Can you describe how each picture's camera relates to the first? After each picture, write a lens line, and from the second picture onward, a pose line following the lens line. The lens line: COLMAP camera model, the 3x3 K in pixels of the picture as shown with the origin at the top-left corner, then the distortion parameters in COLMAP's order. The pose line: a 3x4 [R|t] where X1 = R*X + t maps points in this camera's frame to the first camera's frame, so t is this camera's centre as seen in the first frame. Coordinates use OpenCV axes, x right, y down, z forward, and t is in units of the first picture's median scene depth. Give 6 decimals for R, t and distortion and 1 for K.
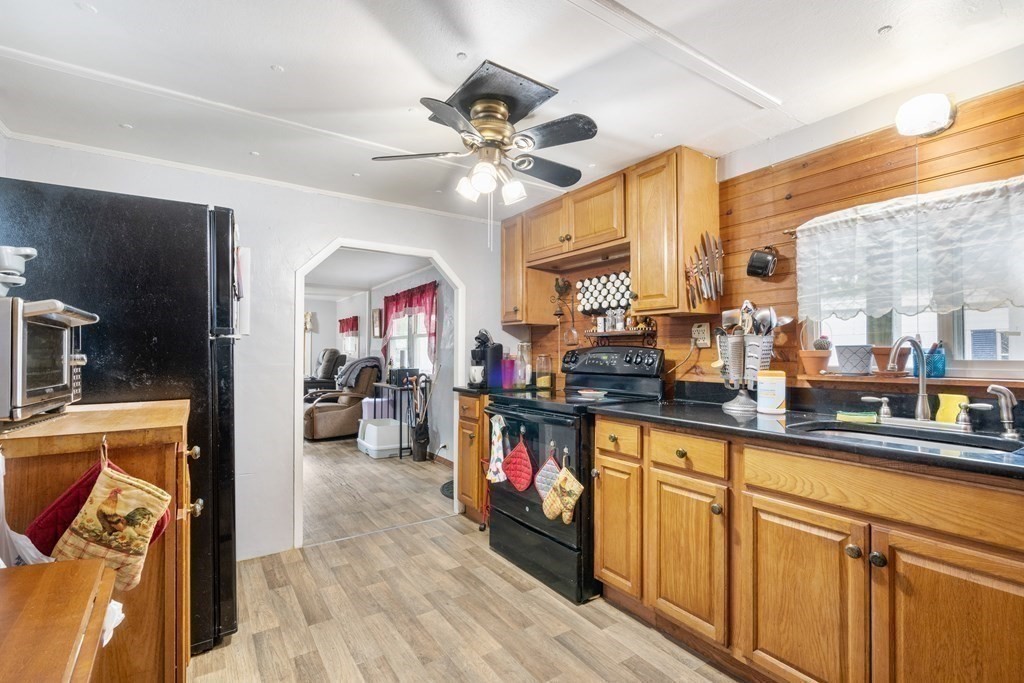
lens RADIAL K [[481.8, 0, 512.4], [0, 481.8, 345.3], [0, 0, 1]] dist [0.000300, -0.000010]
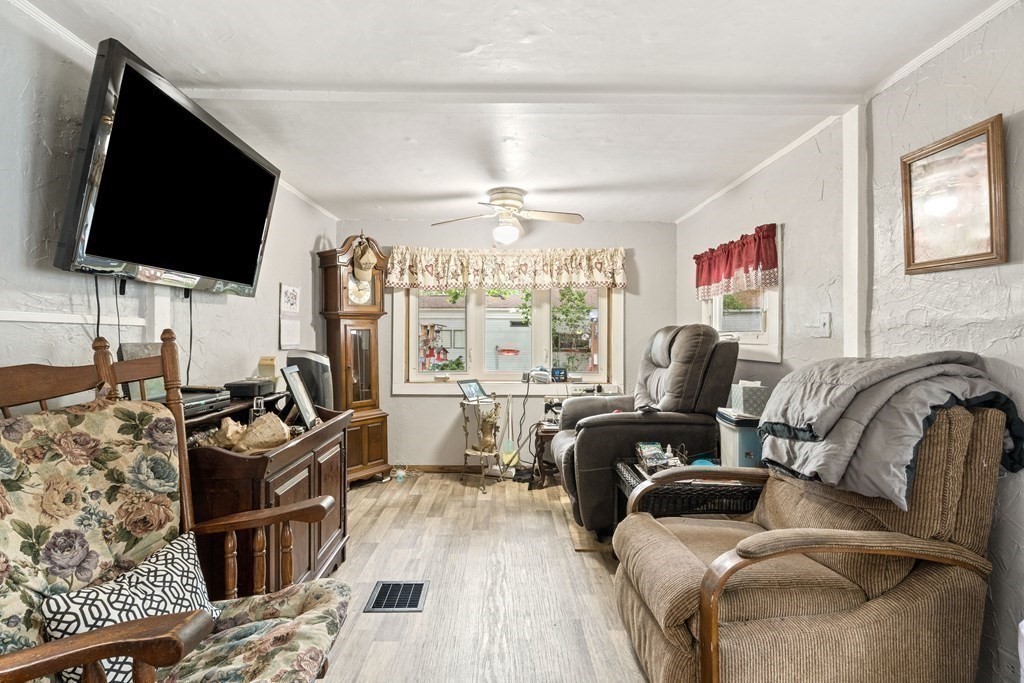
lens RADIAL K [[481.8, 0, 512.4], [0, 481.8, 345.3], [0, 0, 1]] dist [0.000300, -0.000010]
pose [[0.847063, 0.001332, -0.531490, -0.329990], [0.015365, 0.999518, 0.026993, 0.011376], [0.531270, -0.031032, 0.846634, 0.692179]]
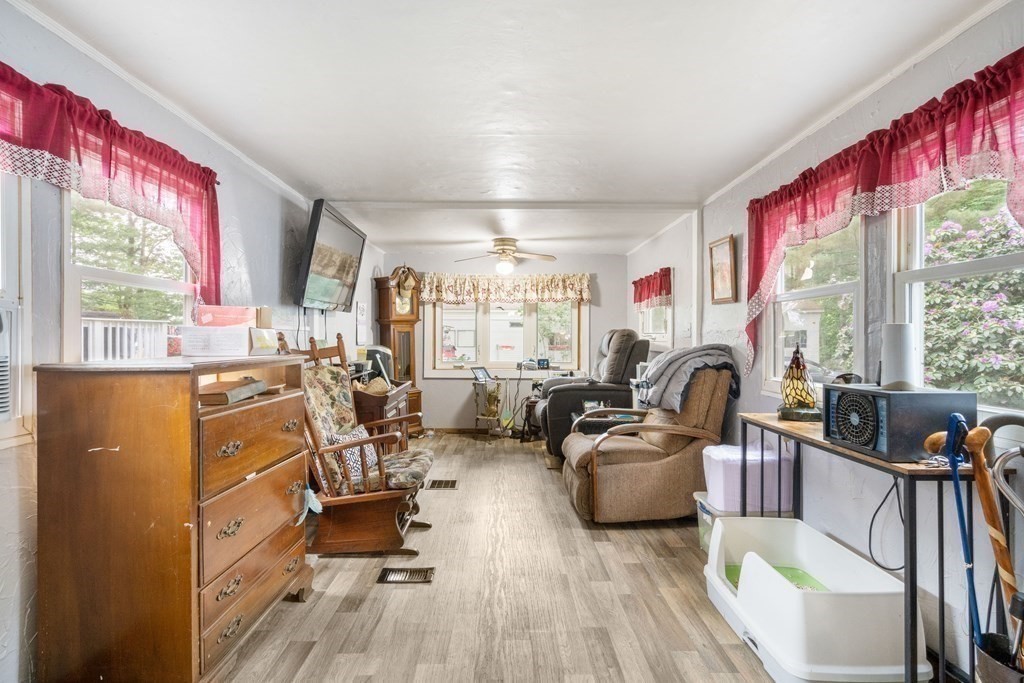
lens RADIAL K [[488.8, 0, 526.1], [0, 488.8, 339.7], [0, 0, 1]] dist [0.171039, 0.000005]
pose [[0.862336, -0.004209, -0.506319, -0.199486], [0.014634, 0.999755, 0.016614, 0.008645], [0.506125, -0.021736, 0.862186, 0.491033]]
